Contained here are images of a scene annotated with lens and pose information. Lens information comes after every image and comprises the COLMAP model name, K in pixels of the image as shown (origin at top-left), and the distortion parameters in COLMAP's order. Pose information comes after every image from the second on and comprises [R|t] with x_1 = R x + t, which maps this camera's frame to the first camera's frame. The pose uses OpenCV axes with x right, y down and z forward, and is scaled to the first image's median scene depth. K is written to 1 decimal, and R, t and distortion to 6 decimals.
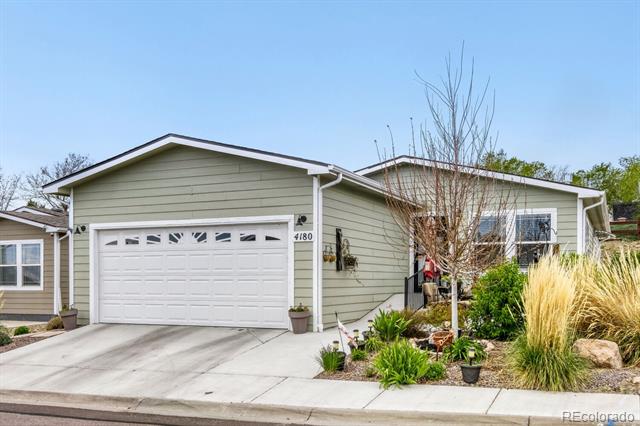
lens RADIAL K [[668.2, 0, 319.4], [0, 668.2, 213.4], [0, 0, 1]] dist [-0.004600, 0.000000]
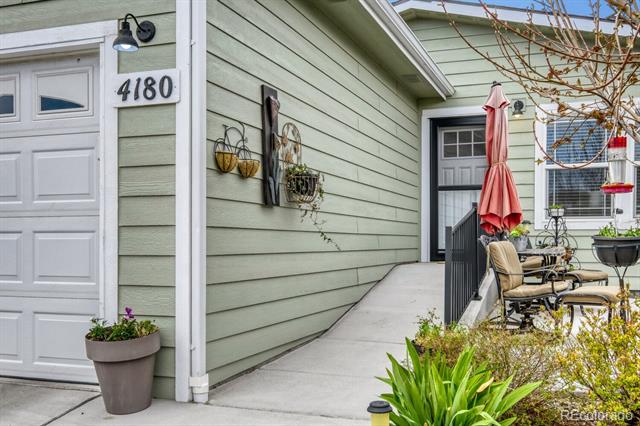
lens RADIAL K [[668.2, 0, 320.1], [0, 668.2, 214.2], [0, 0, 1]] dist [-0.004600, 0.000000]
pose [[0.998686, -0.001553, 0.051233, 0.039875], [-0.001297, 0.998455, 0.055556, 0.074297], [-0.051240, -0.055549, 0.997140, 0.684034]]
